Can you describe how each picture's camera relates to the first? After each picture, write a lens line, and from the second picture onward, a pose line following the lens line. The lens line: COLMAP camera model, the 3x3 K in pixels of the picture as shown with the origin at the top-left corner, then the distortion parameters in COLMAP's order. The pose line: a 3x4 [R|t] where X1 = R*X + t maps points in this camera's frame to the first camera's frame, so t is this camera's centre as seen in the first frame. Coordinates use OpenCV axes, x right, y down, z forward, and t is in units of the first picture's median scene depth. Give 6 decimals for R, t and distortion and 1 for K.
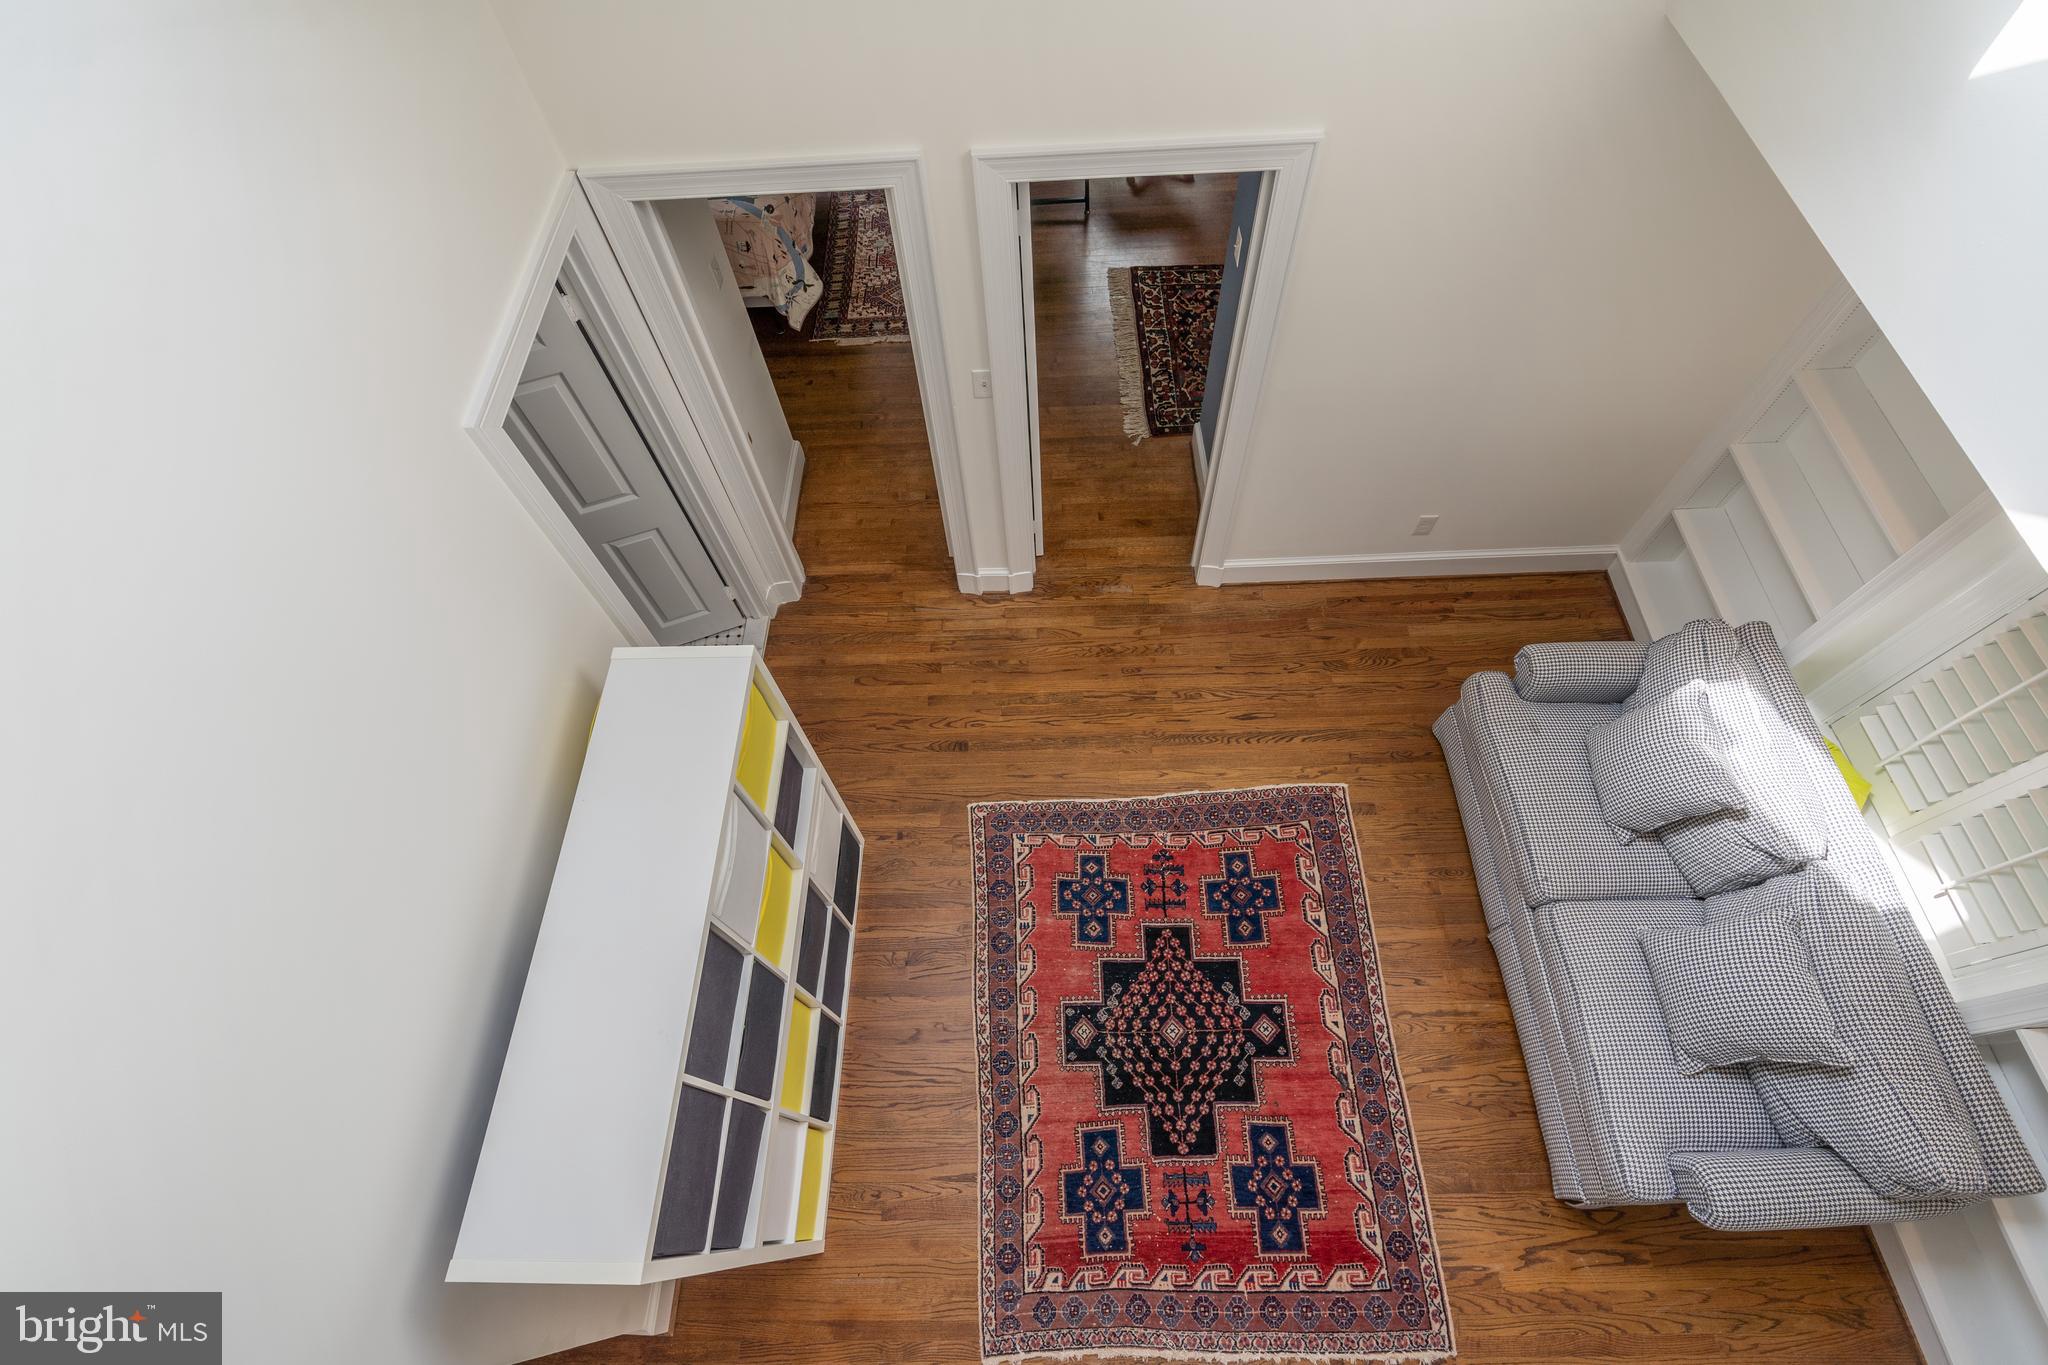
lens RADIAL K [[927.9, 0, 1028.1], [0, 927.9, 683.8], [0, 0, 1]] dist [-0.004391, 0.000460]
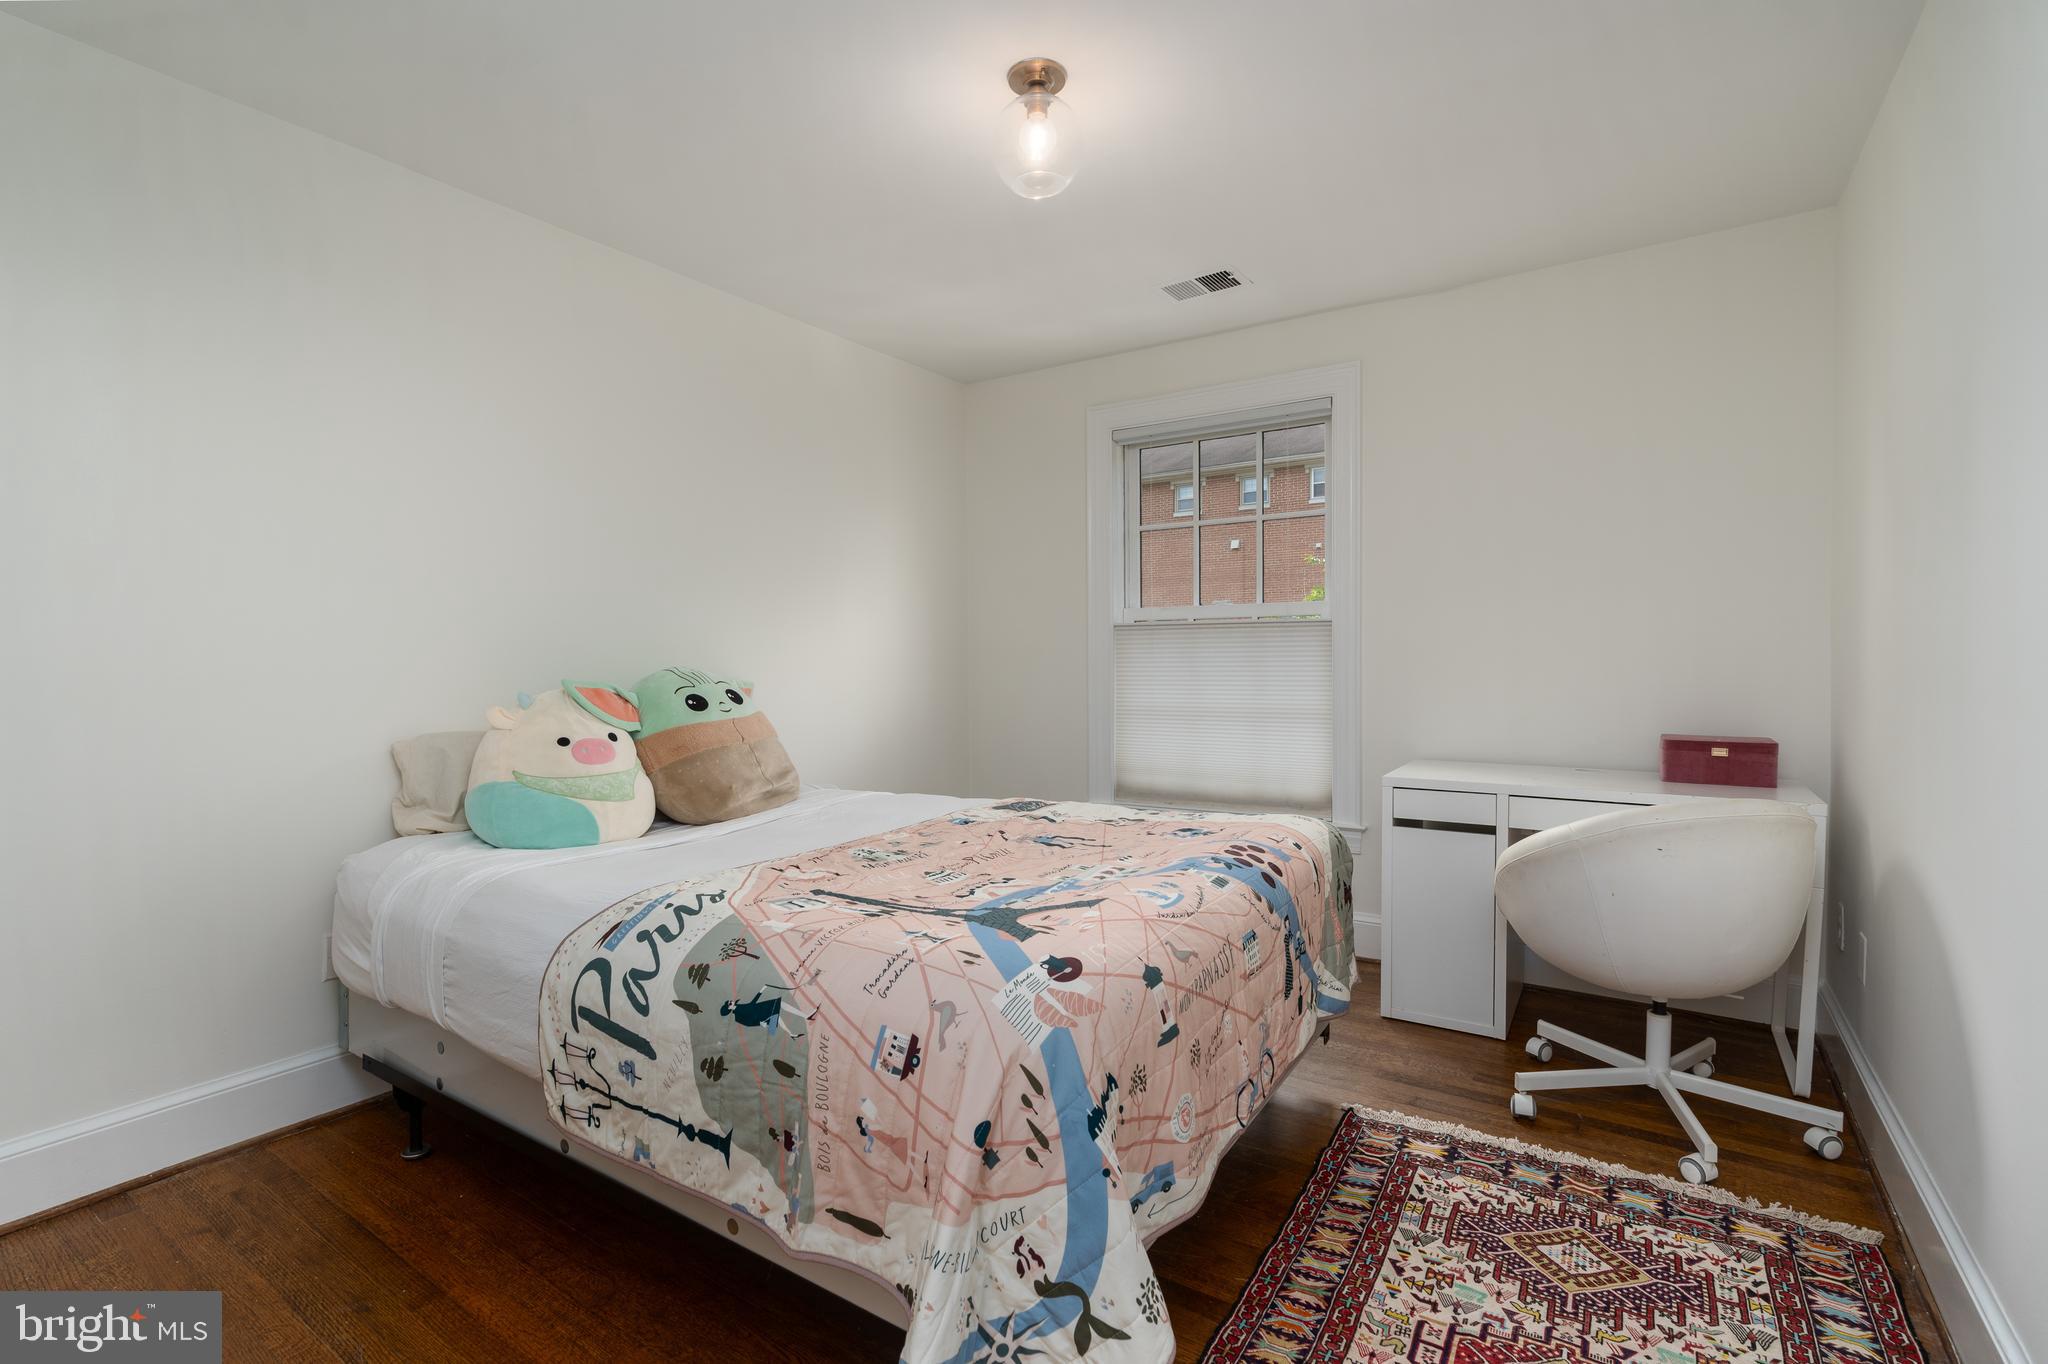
lens RADIAL K [[927.9, 0, 1028.6], [0, 927.9, 677.0], [0, 0, 1]] dist [-0.004391, 0.000460]
pose [[0.824111, 0.044431, -0.564683, -0.132303], [-0.504756, 0.509973, -0.696526, -0.340229], [0.257026, 0.859042, 0.442701, 0.751863]]
